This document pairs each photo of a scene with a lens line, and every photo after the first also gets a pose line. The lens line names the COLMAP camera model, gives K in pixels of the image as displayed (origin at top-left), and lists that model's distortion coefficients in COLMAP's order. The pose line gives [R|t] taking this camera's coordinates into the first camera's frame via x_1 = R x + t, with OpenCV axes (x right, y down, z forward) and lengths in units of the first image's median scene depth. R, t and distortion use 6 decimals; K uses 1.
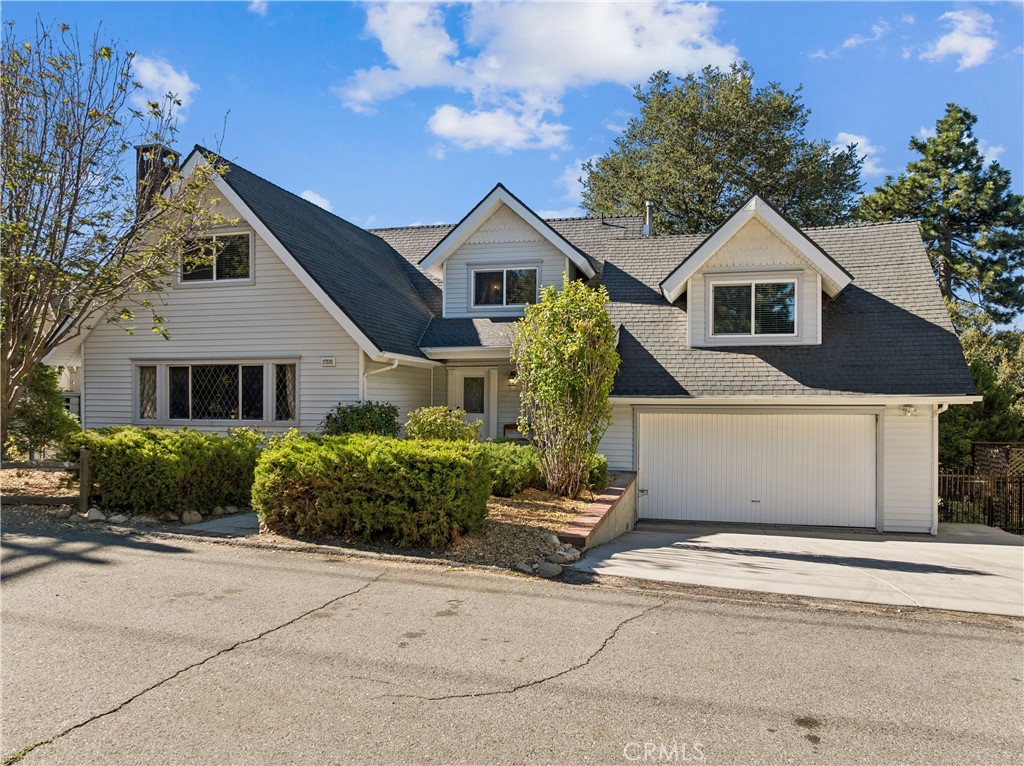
lens RADIAL K [[720.2, 0, 512.0], [0, 720.2, 408.5], [0, 0, 1]] dist [-0.033459, 0.001528]
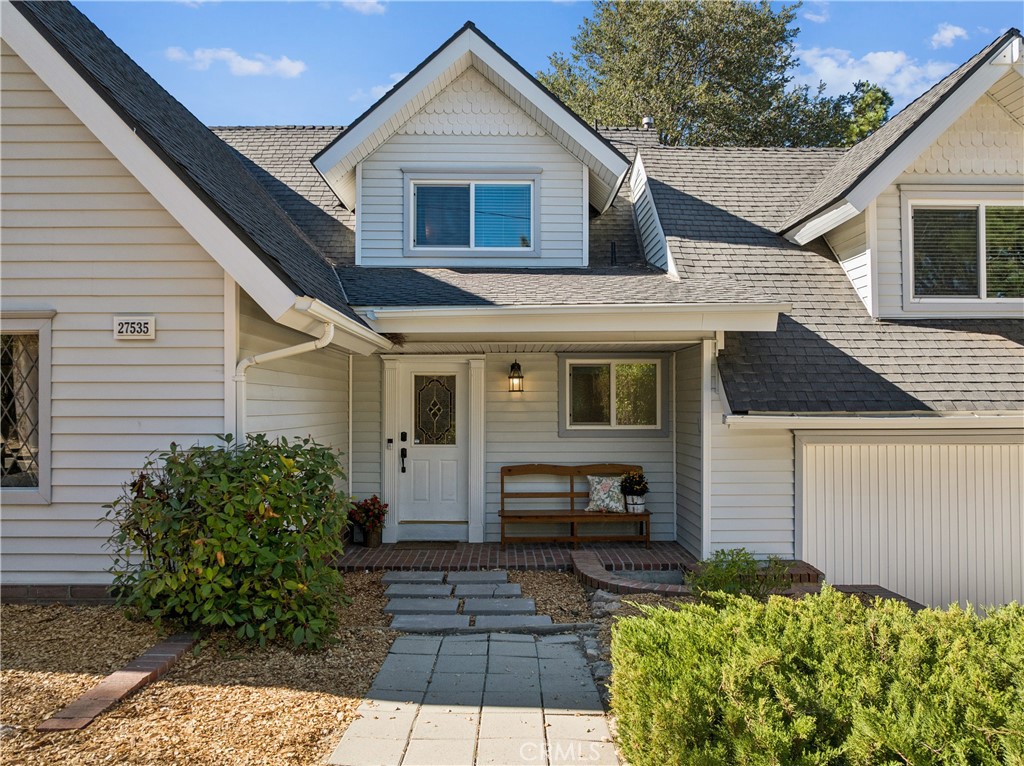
lens RADIAL K [[720.2, 0, 512.0], [0, 720.2, 408.5], [0, 0, 1]] dist [-0.033459, 0.001528]
pose [[0.967135, -0.007006, 0.254166, -0.153319], [0.008518, 0.999952, -0.004846, -0.019270], [-0.254120, 0.006852, 0.967148, 0.566411]]
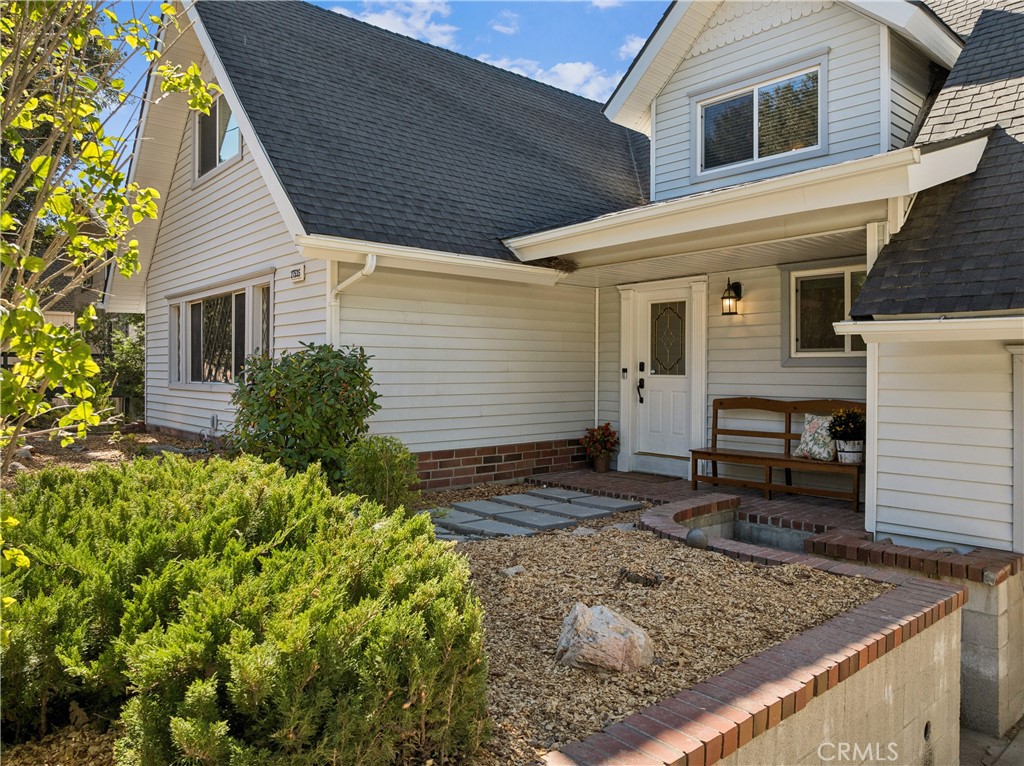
lens RADIAL K [[727.3, 0, 508.5], [0, 727.3, 370.8], [0, 0, 1]] dist [-0.042151, -0.001437]
pose [[0.818142, -0.002321, -0.575011, 0.169038], [-0.004433, 0.999937, -0.010343, 0.010862], [0.574999, 0.011012, 0.818080, 0.617343]]
